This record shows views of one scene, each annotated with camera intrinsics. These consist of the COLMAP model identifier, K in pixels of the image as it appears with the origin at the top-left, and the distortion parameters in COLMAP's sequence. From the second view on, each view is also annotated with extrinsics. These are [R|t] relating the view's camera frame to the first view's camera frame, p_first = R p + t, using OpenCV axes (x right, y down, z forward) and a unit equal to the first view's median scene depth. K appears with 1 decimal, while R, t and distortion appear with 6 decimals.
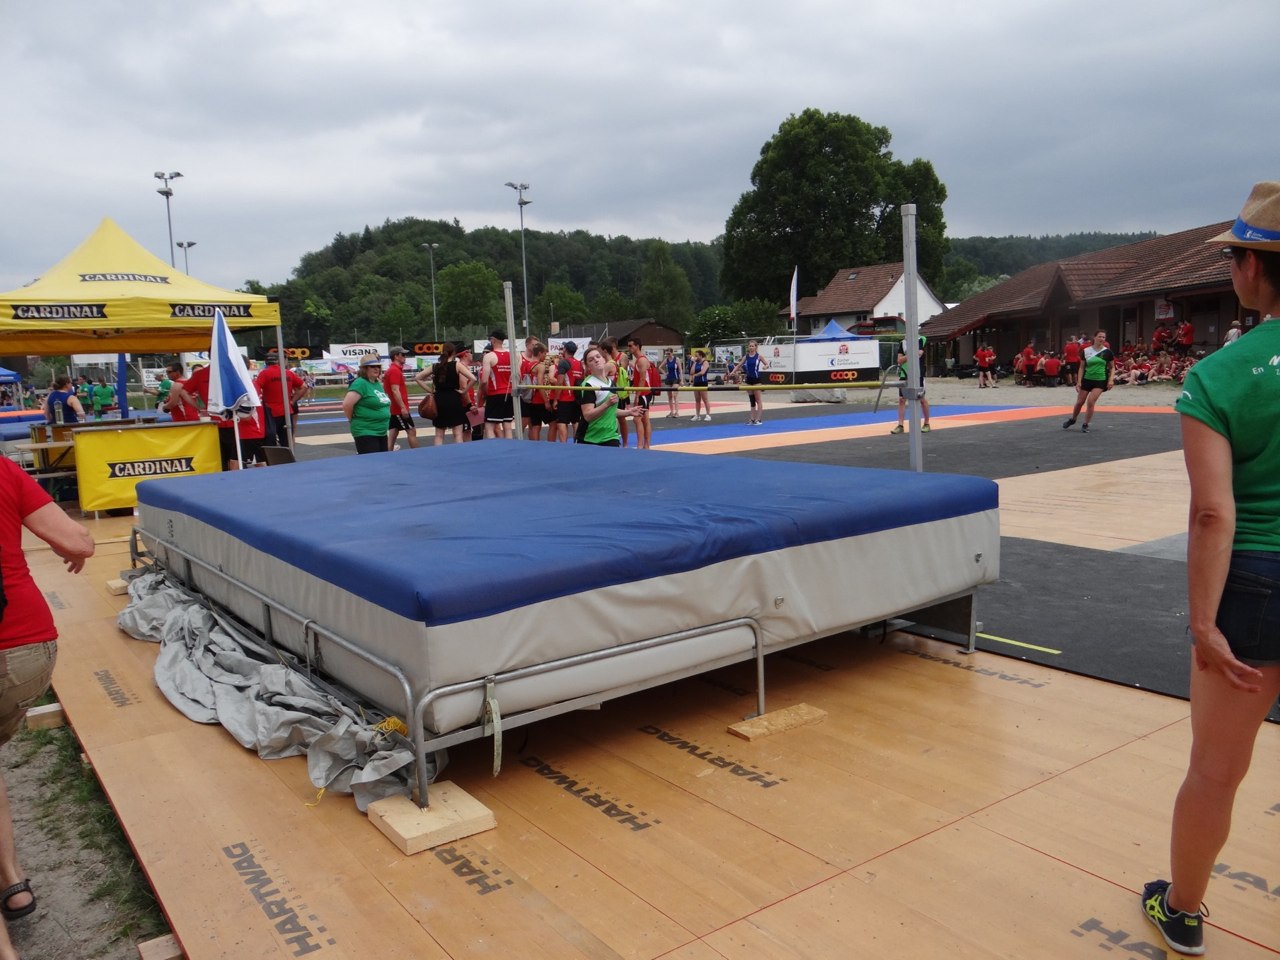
lens RADIAL K [[1034.5, 0, 626.3], [0, 1034.5, 478.1], [0, 0, 1]] dist [0.003239, 0.014056]
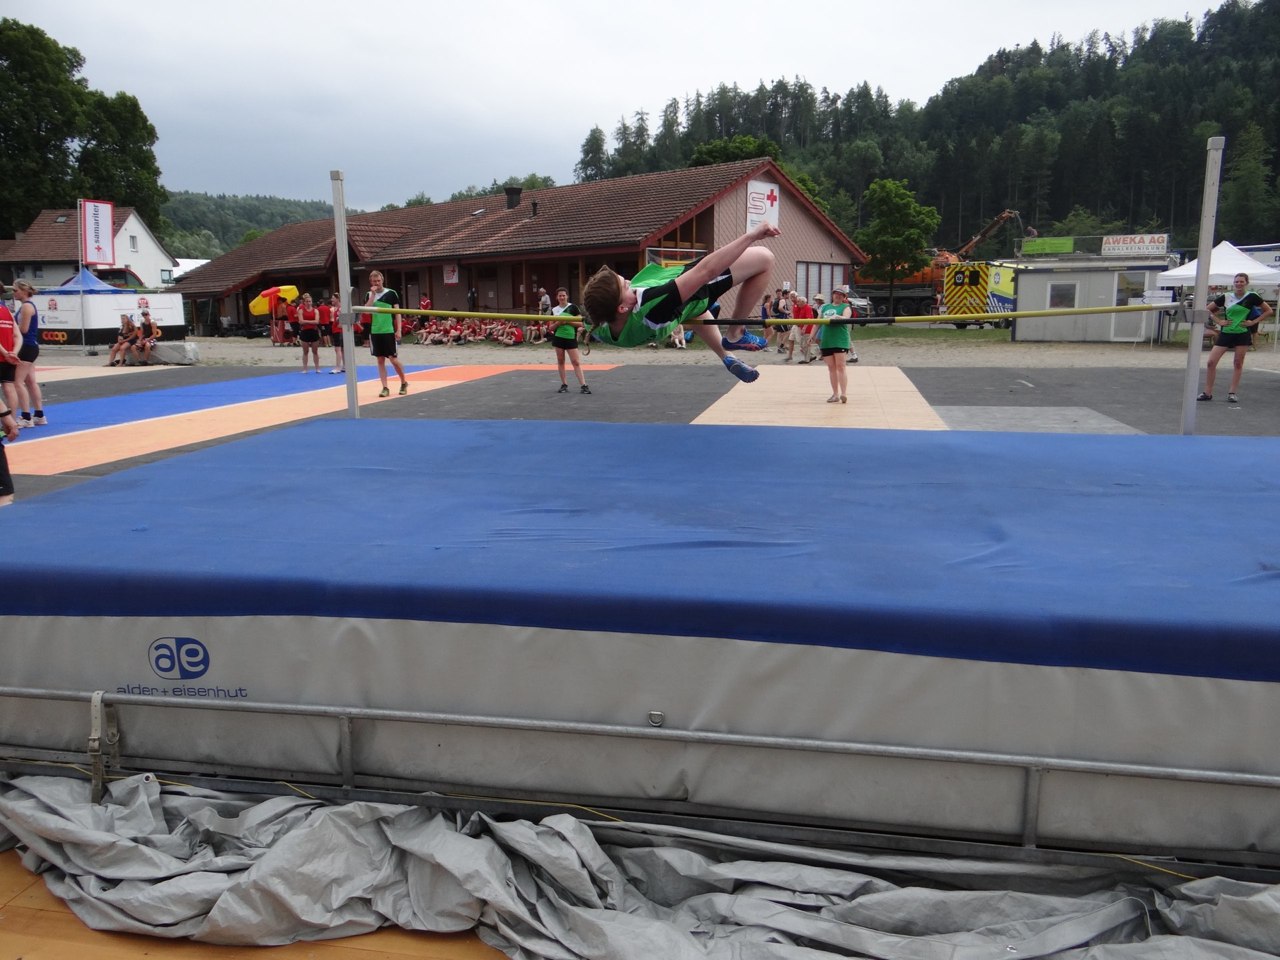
lens RADIAL K [[1031.3, 0, 641.7], [0, 1031.3, 488.4], [0, 0, 1]] dist [0.002154, 0.001651]
pose [[0.721033, -0.093998, 0.686496, -0.272780], [0.061616, 0.995529, 0.071597, -0.020106], [-0.690156, -0.009325, 0.723600, 0.262256]]
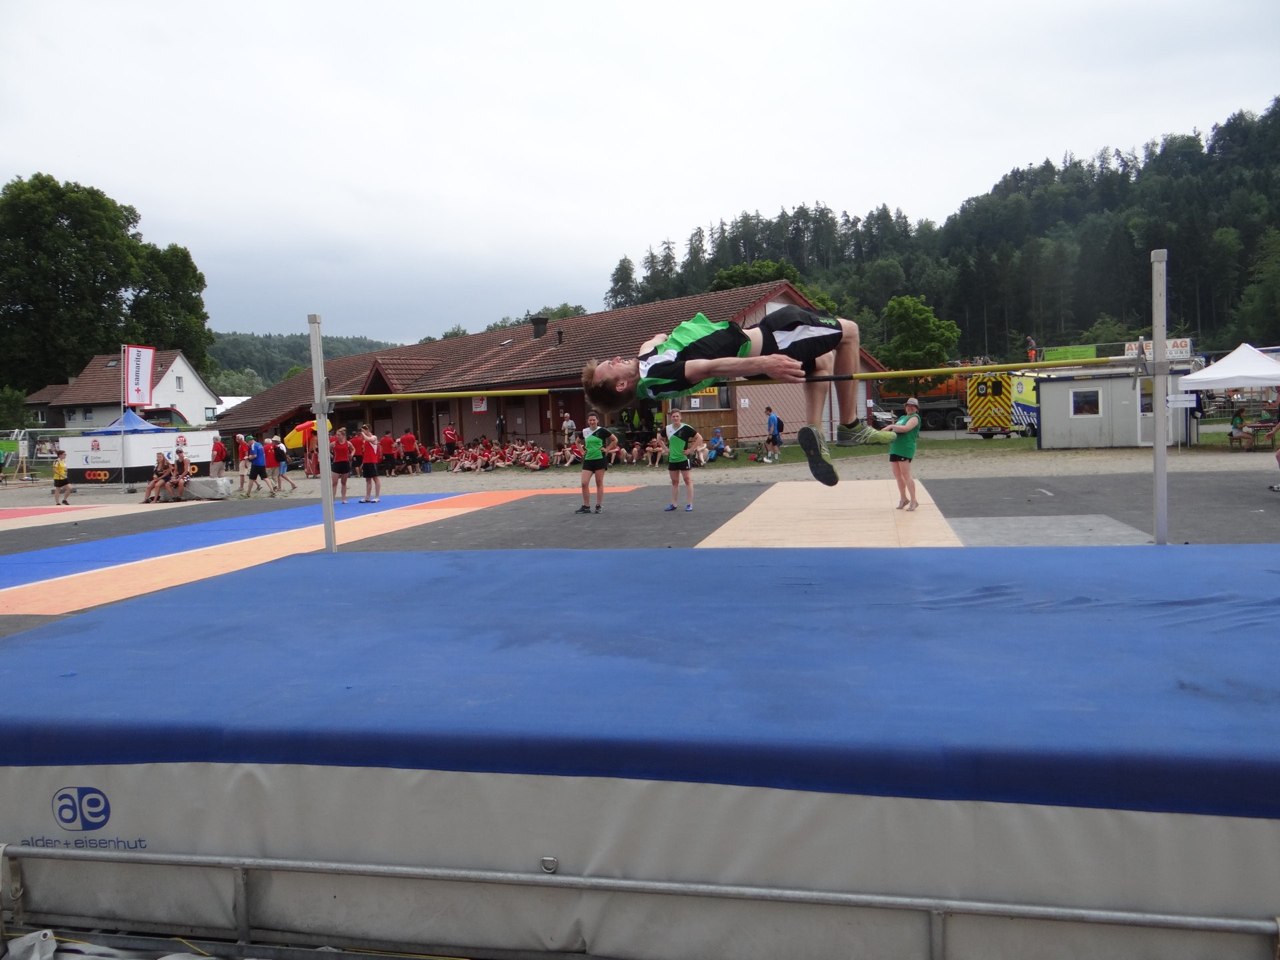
lens RADIAL K [[1033.1, 0, 640.0], [0, 1033.1, 480.0], [0, 0, 1]] dist [0.001825, -0.003132]
pose [[0.745046, -0.032527, 0.666219, -0.253631], [0.091885, 0.994293, -0.054212, -0.020526], [-0.660654, 0.101606, 0.743783, 0.244594]]
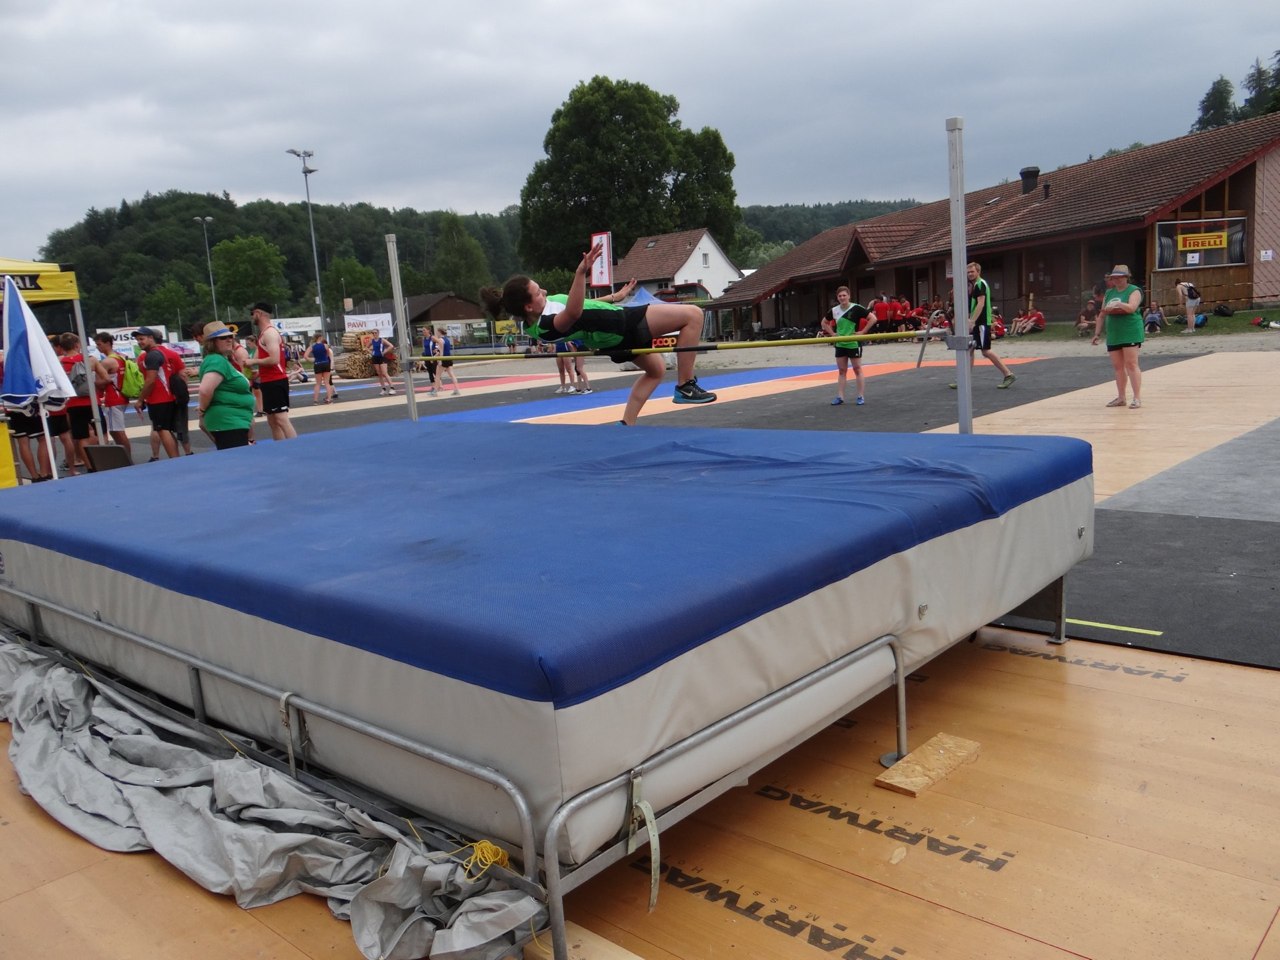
lens RADIAL K [[1033.7, 0, 627.9], [0, 1033.7, 477.4], [0, 0, 1]] dist [0.005063, 0.008166]
pose [[0.979561, -0.060868, 0.191716, -0.062136], [0.056036, 0.997962, 0.030533, -0.004610], [-0.193183, -0.019166, 0.980975, 0.083303]]
